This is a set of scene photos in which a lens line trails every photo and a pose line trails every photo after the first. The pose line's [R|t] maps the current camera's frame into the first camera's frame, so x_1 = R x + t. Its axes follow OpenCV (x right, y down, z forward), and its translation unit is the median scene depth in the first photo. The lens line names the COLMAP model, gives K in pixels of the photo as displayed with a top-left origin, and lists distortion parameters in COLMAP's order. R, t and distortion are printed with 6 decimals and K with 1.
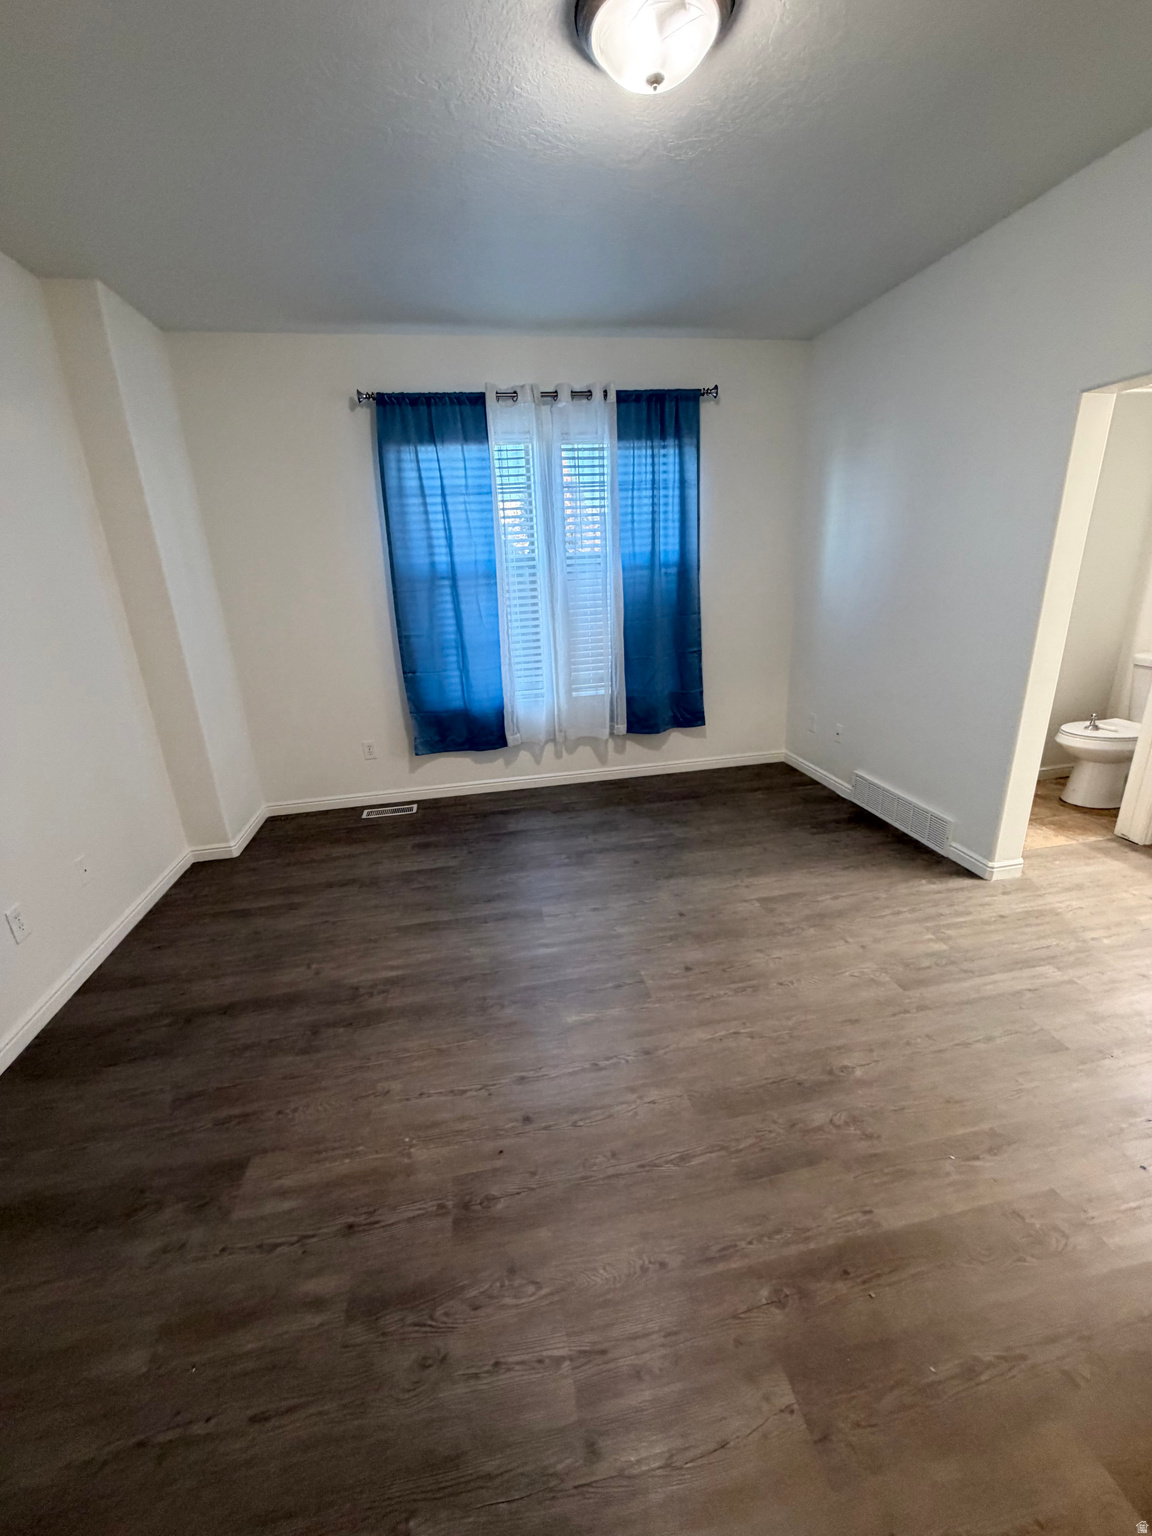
lens RADIAL K [[608.4, 0, 576.5], [0, 608.4, 762.8], [0, 0, 1]] dist [0.001440, 0.000523]
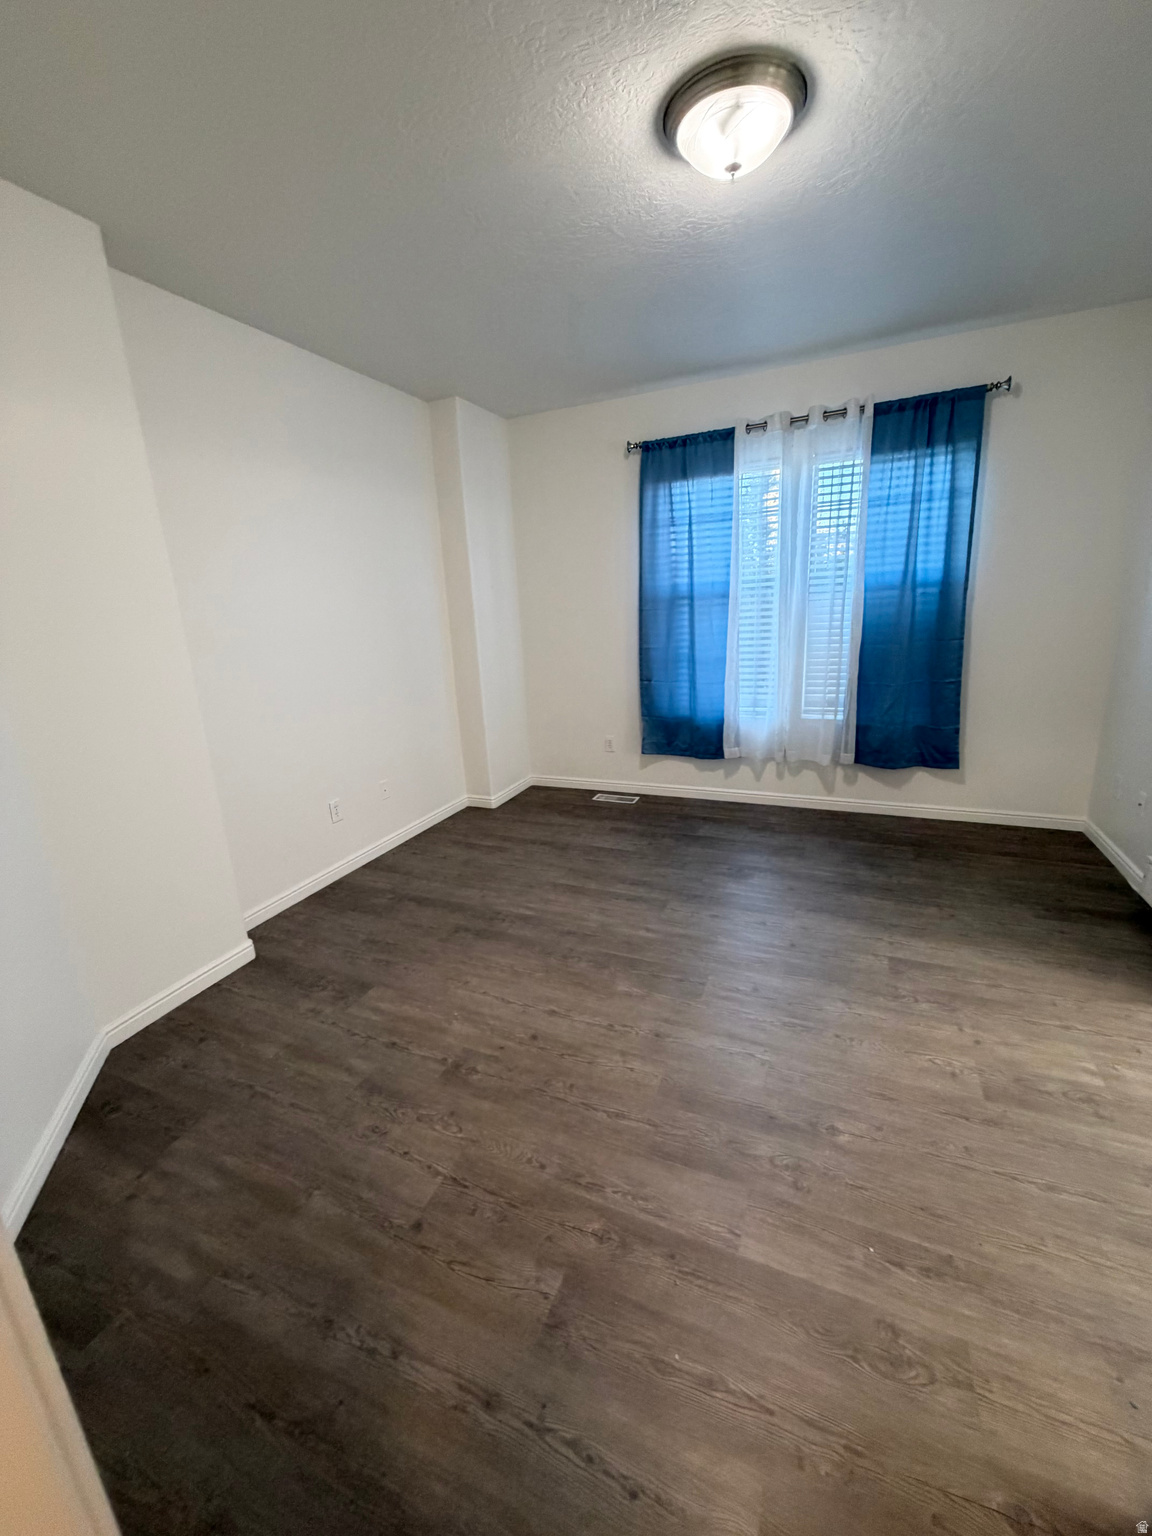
lens RADIAL K [[608.4, 0, 583.1], [0, 608.4, 766.6], [0, 0, 1]] dist [0.001440, 0.000523]
pose [[0.830053, 0.153475, -0.536151, 0.294749], [-0.162527, 0.986227, 0.030692, -0.006187], [0.533477, 0.061663, 0.843564, -0.013365]]
